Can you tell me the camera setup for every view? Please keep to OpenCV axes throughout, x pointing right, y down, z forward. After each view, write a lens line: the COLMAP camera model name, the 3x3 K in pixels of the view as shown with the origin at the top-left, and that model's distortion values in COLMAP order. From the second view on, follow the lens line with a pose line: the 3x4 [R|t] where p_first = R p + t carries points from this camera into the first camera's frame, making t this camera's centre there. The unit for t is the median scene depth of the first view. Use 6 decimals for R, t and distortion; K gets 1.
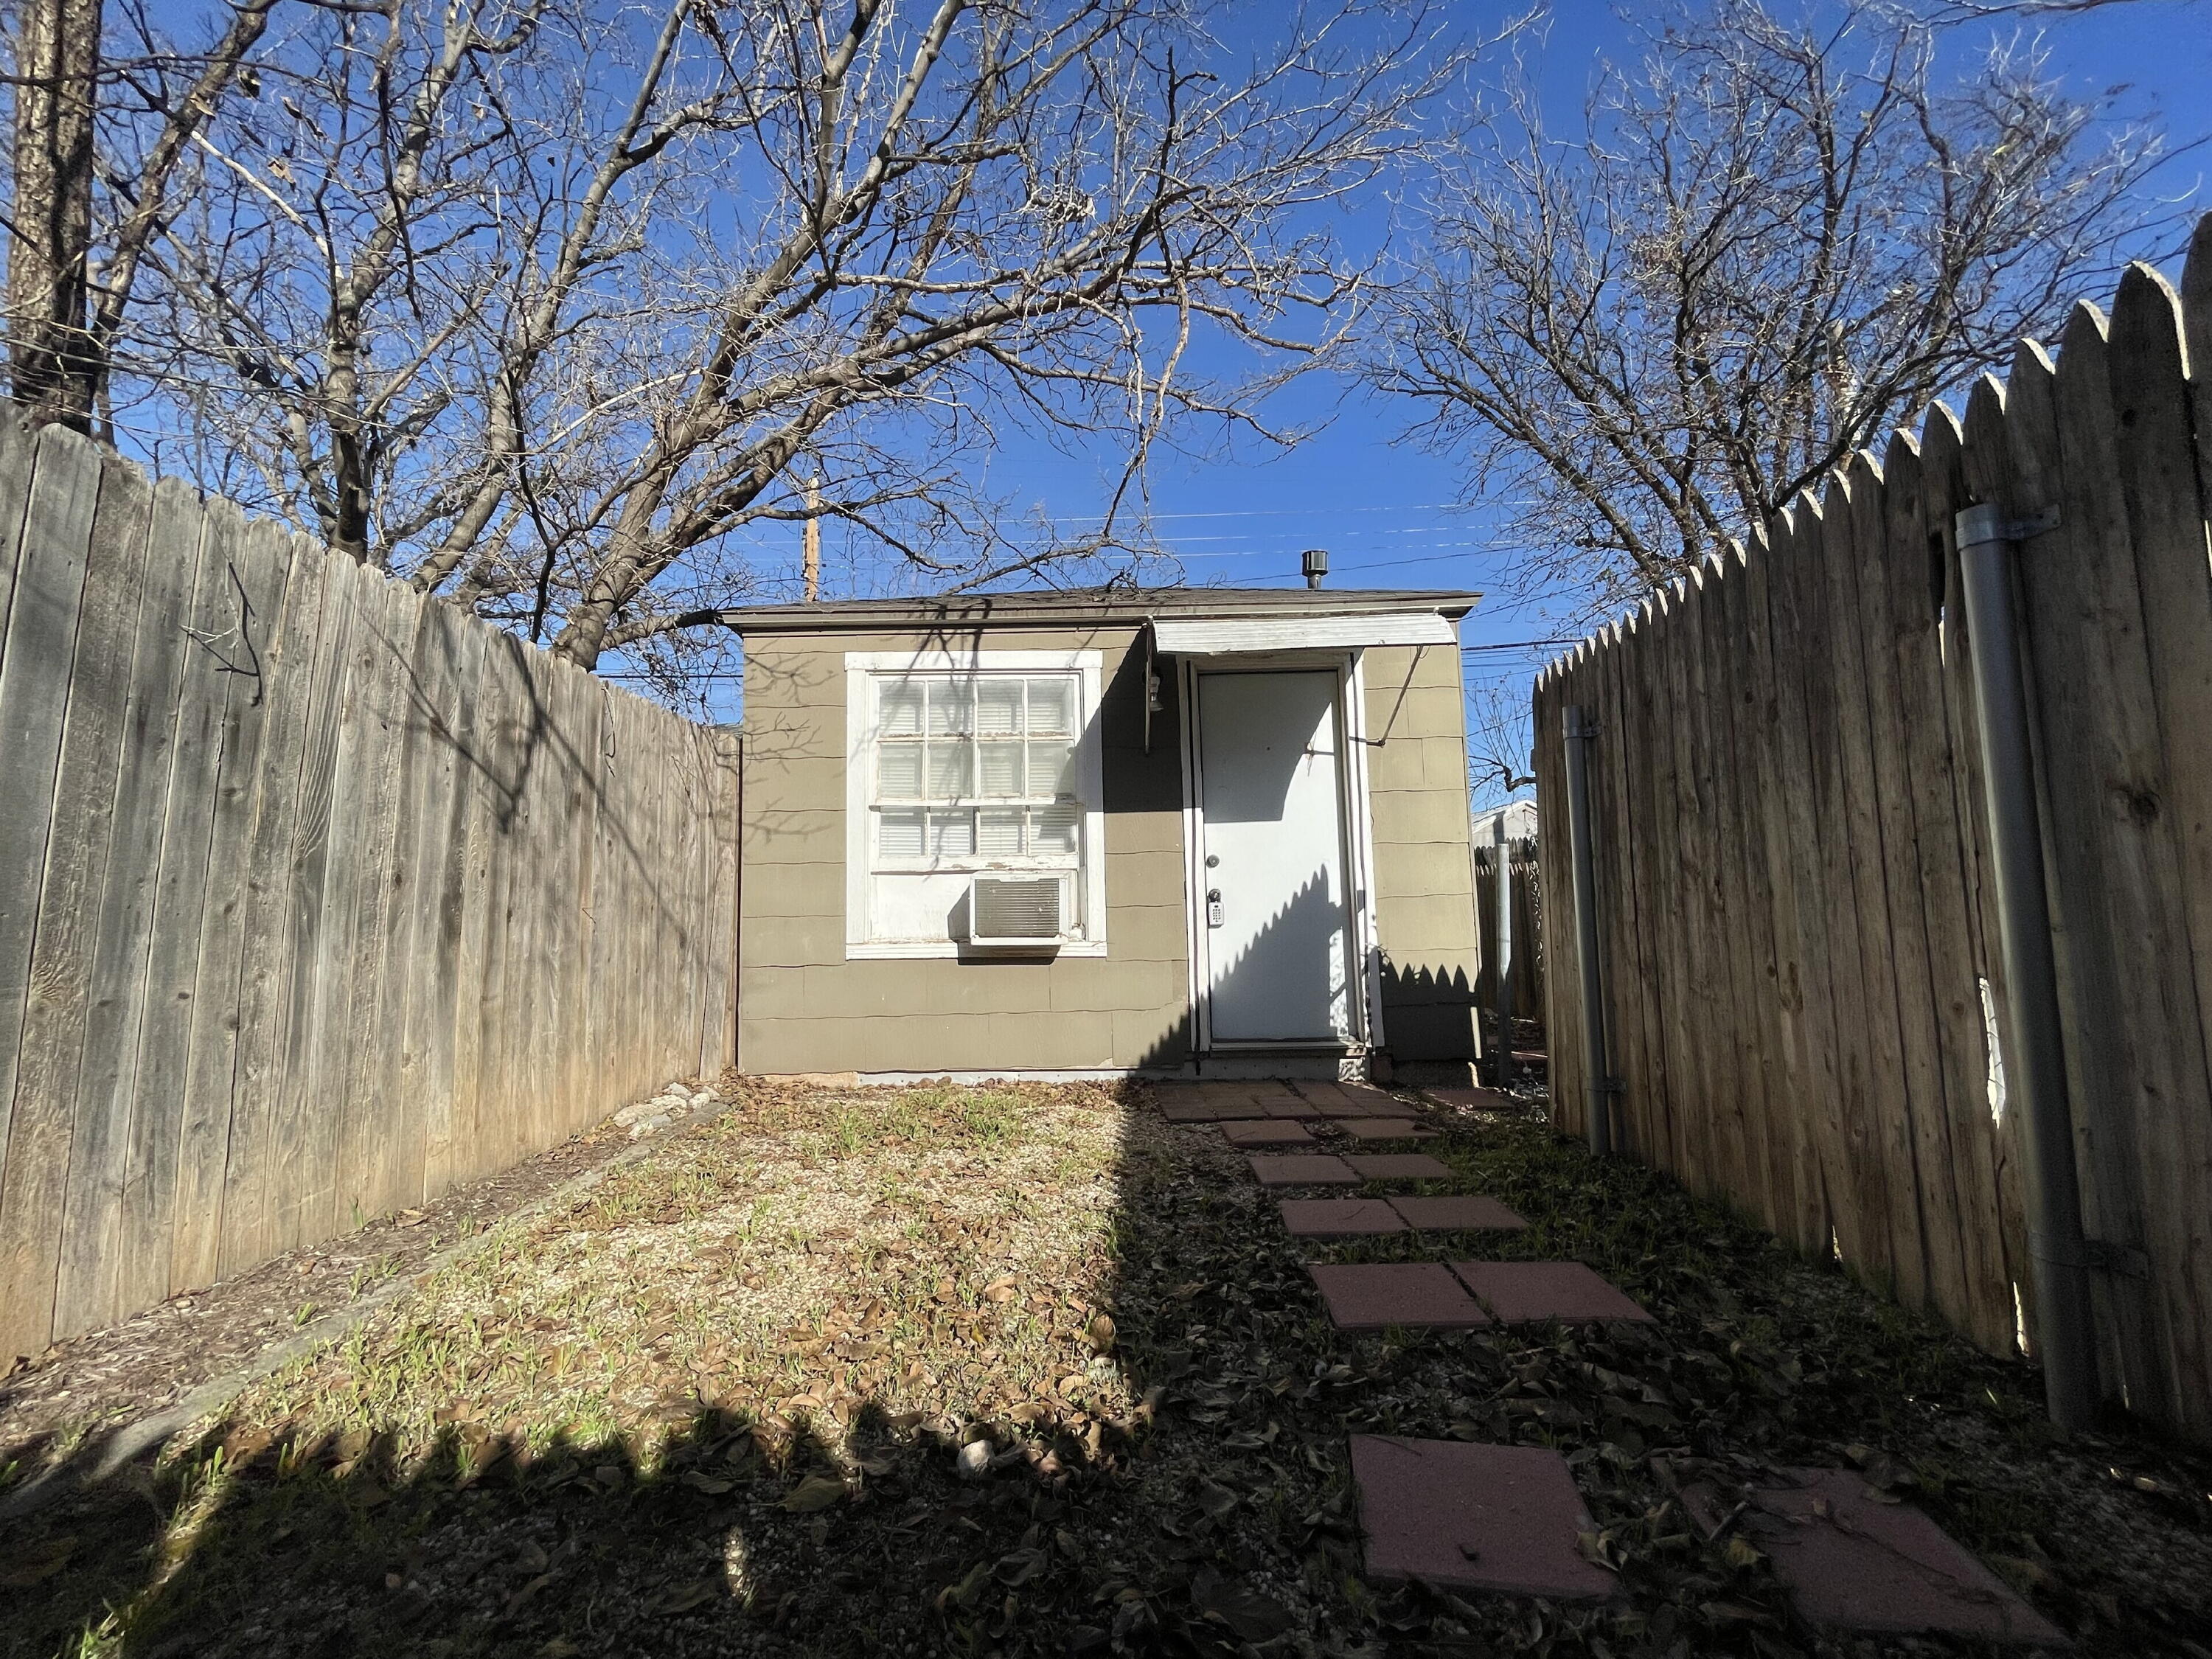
lens RADIAL K [[913.1, 0, 1110.8], [0, 913.1, 829.4], [0, 0, 1]] dist [-0.004914, 0.001187]
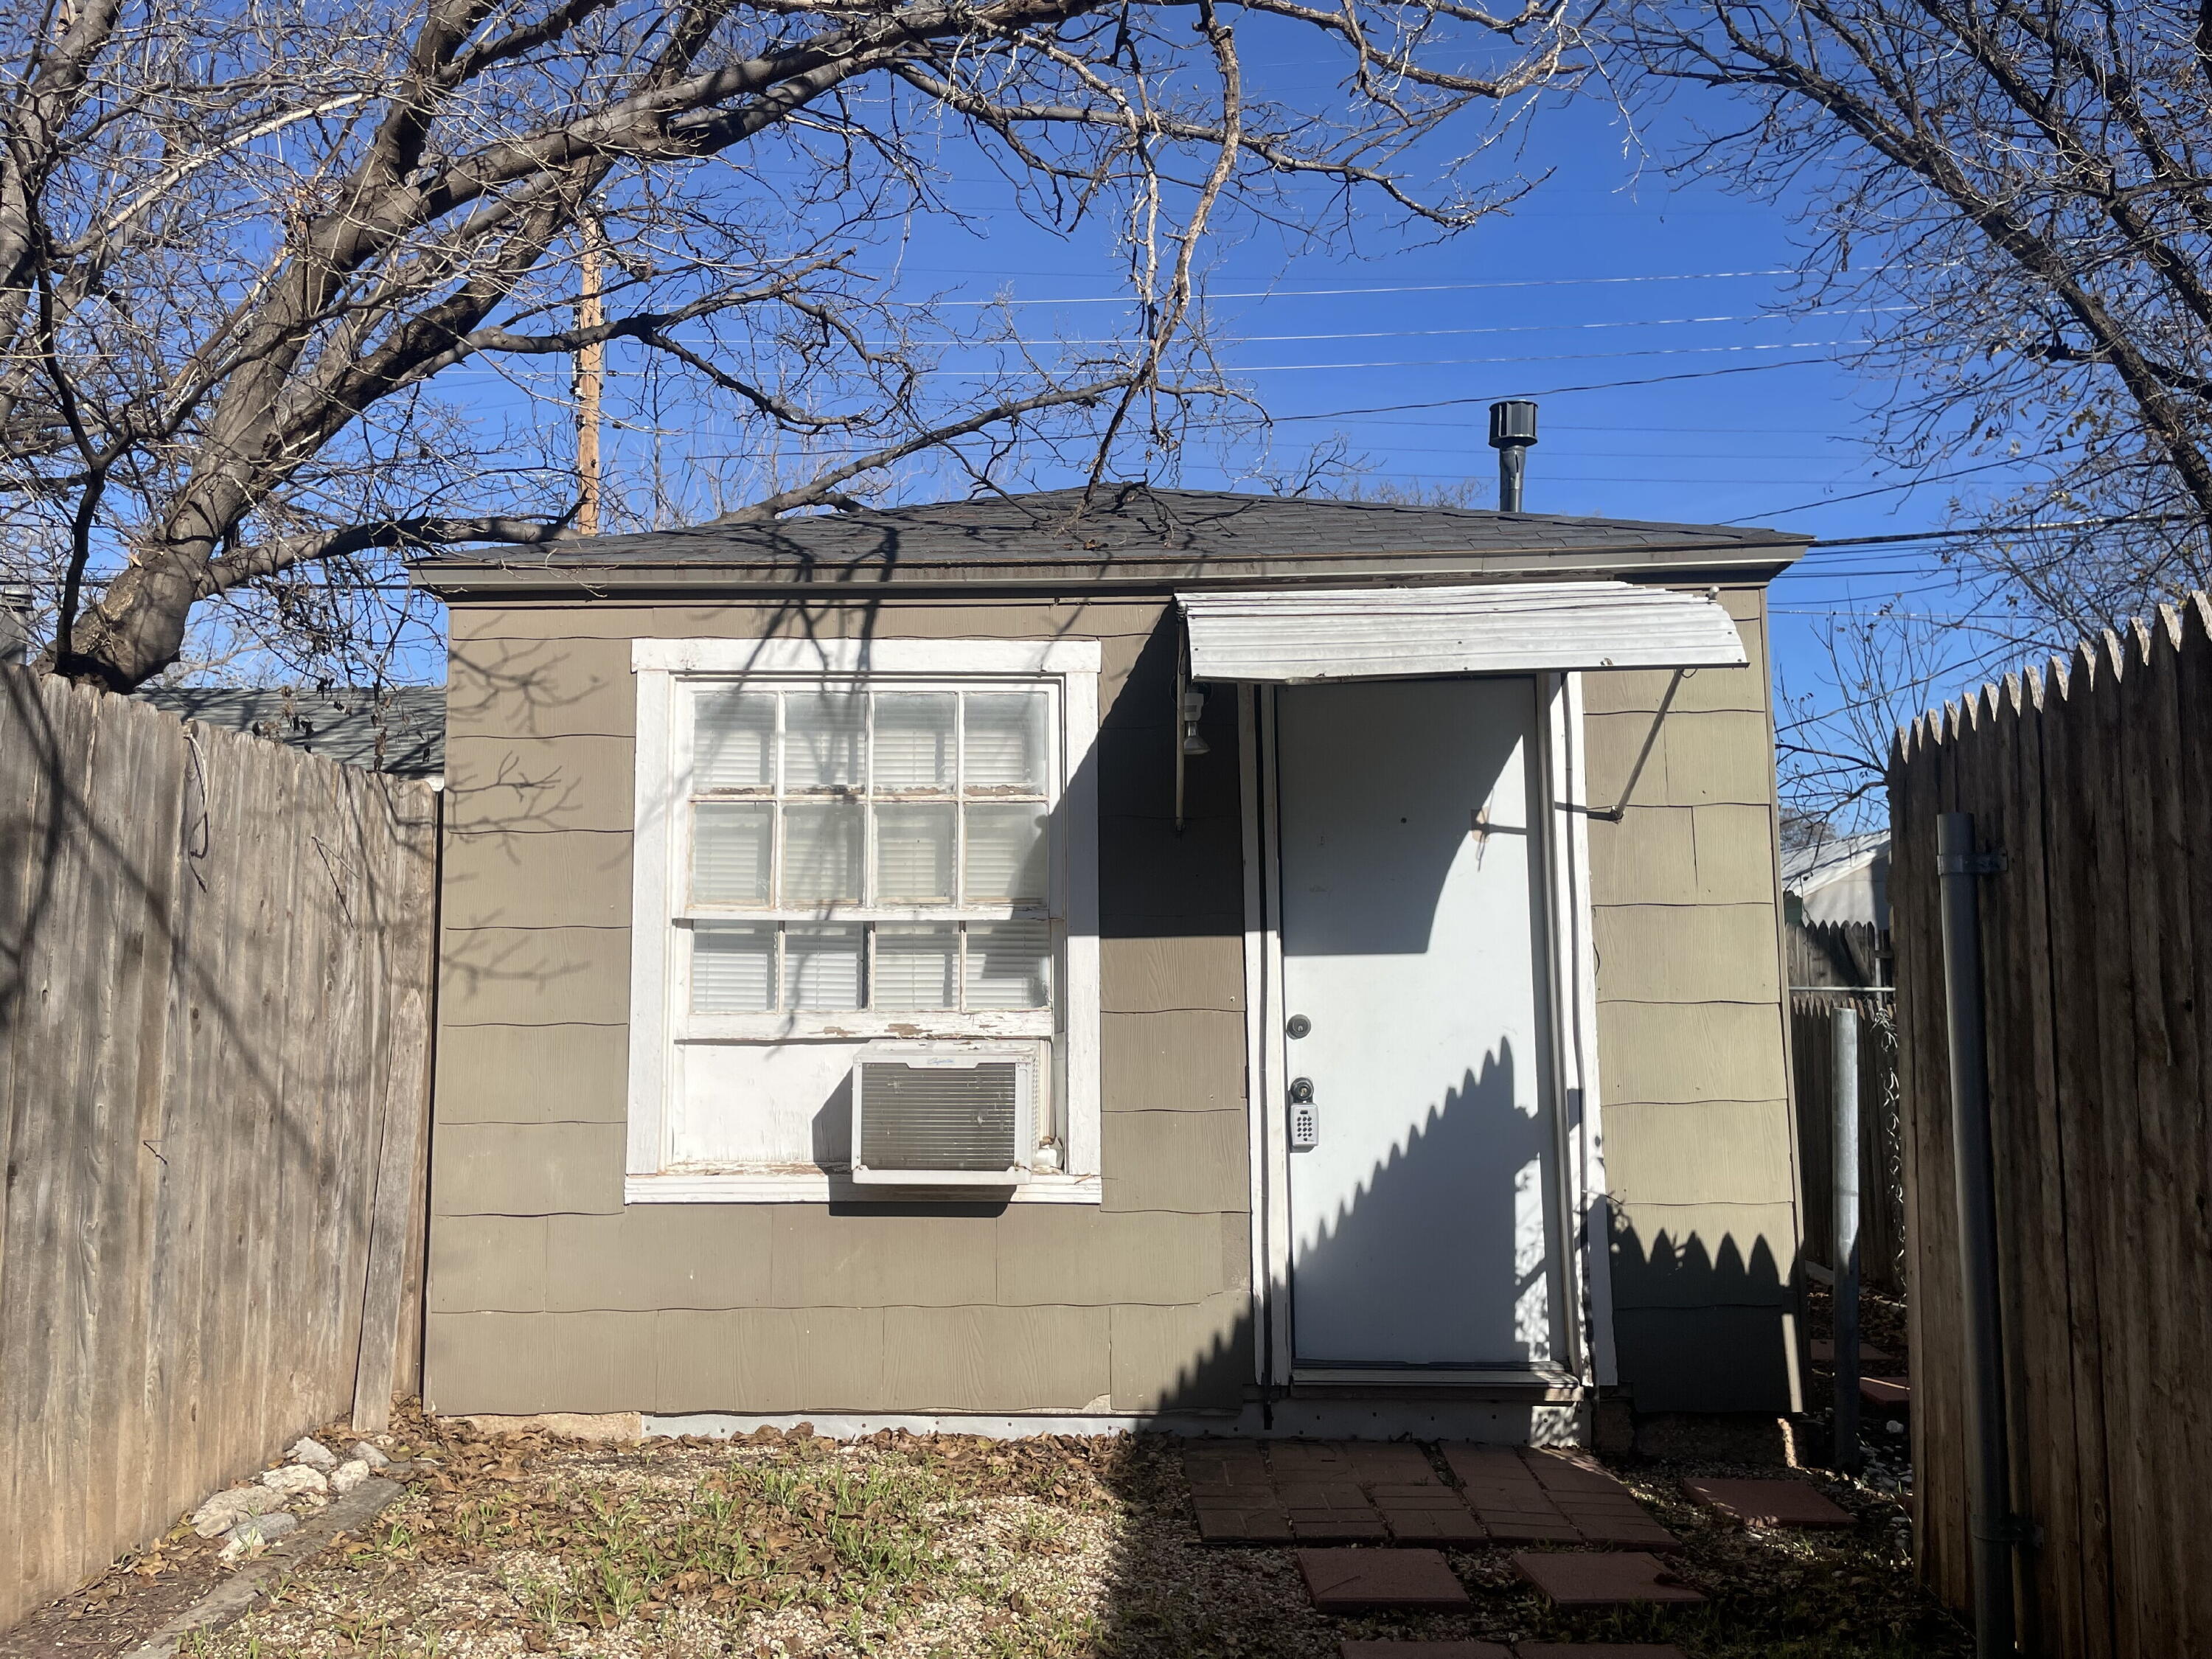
lens RADIAL K [[1707.0, 0, 1097.8], [0, 1707.0, 824.0], [0, 0, 1]] dist [0.075690, -0.108861]
pose [[0.999493, 0.010714, -0.029967, 0.021729], [-0.010892, 0.999924, -0.005774, -0.081751], [0.029903, 0.006097, 0.999534, -0.023749]]
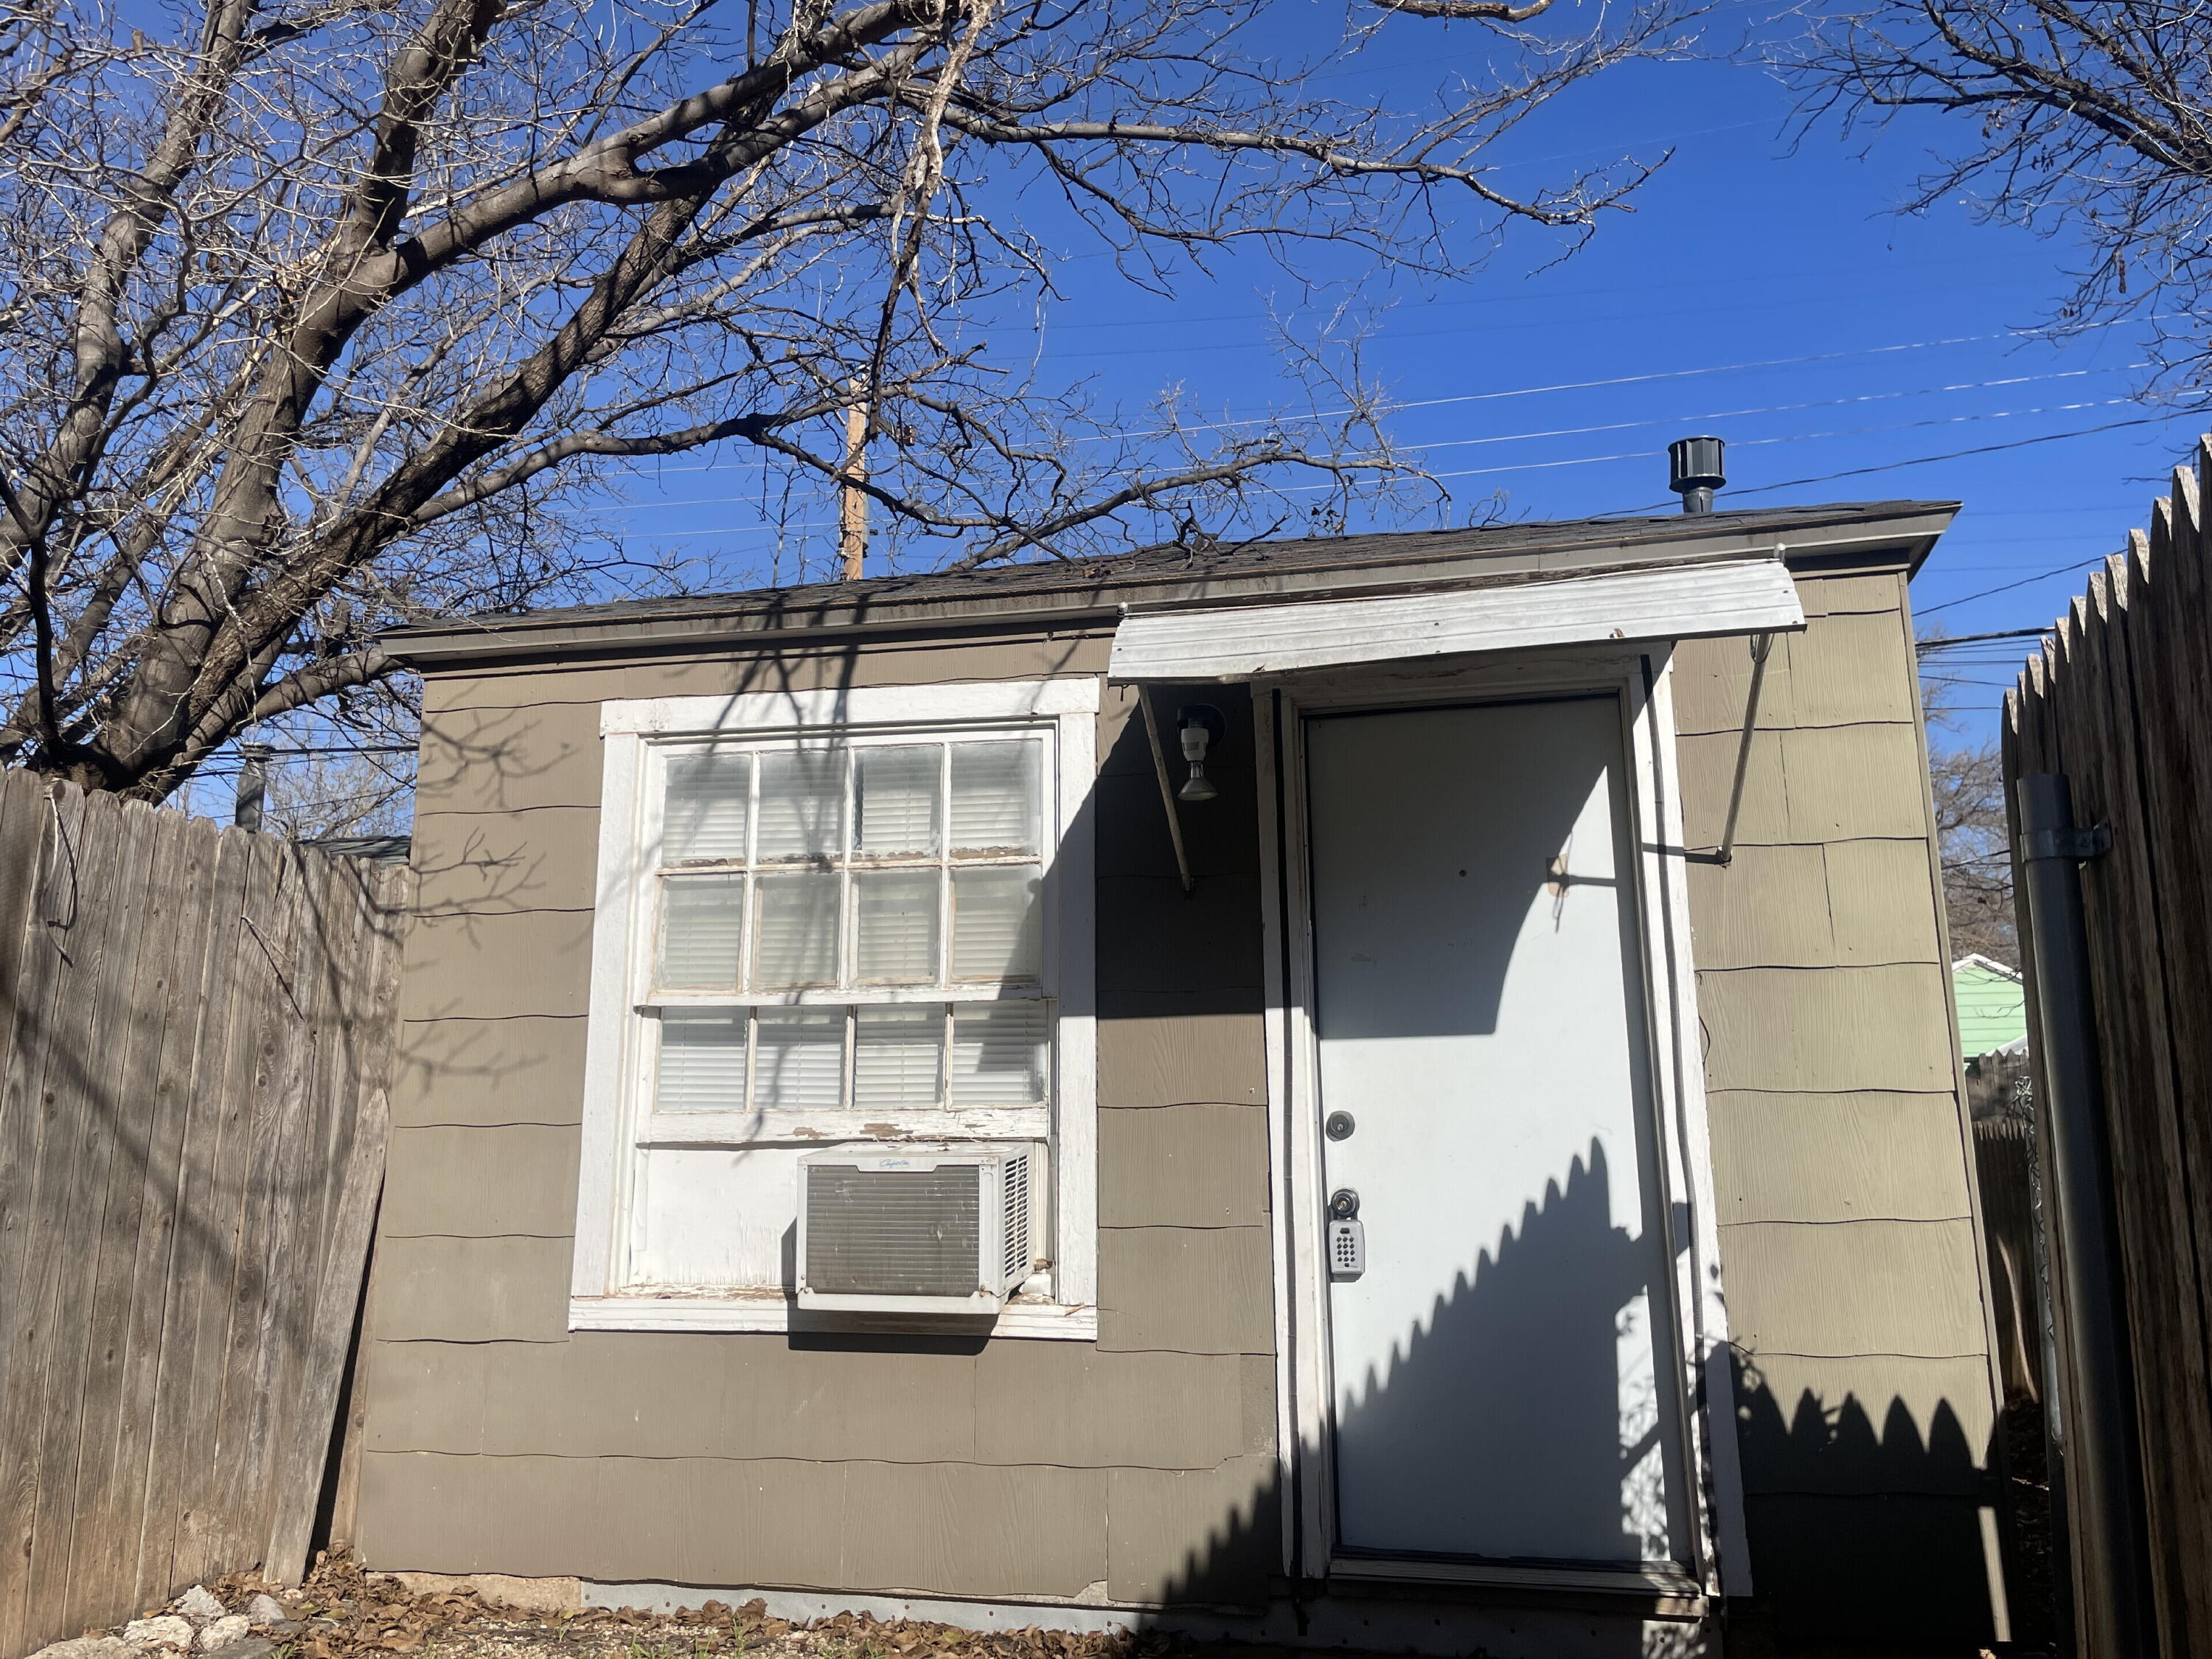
lens RADIAL K [[1707.0, 0, 1121.6], [0, 1707.0, 801.1], [0, 0, 1]] dist [0.075690, -0.108861]
pose [[0.977083, -0.029454, -0.210809, 0.195416], [0.005652, 0.993621, -0.112629, -0.030756], [0.212782, 0.108856, 0.971017, 0.145526]]
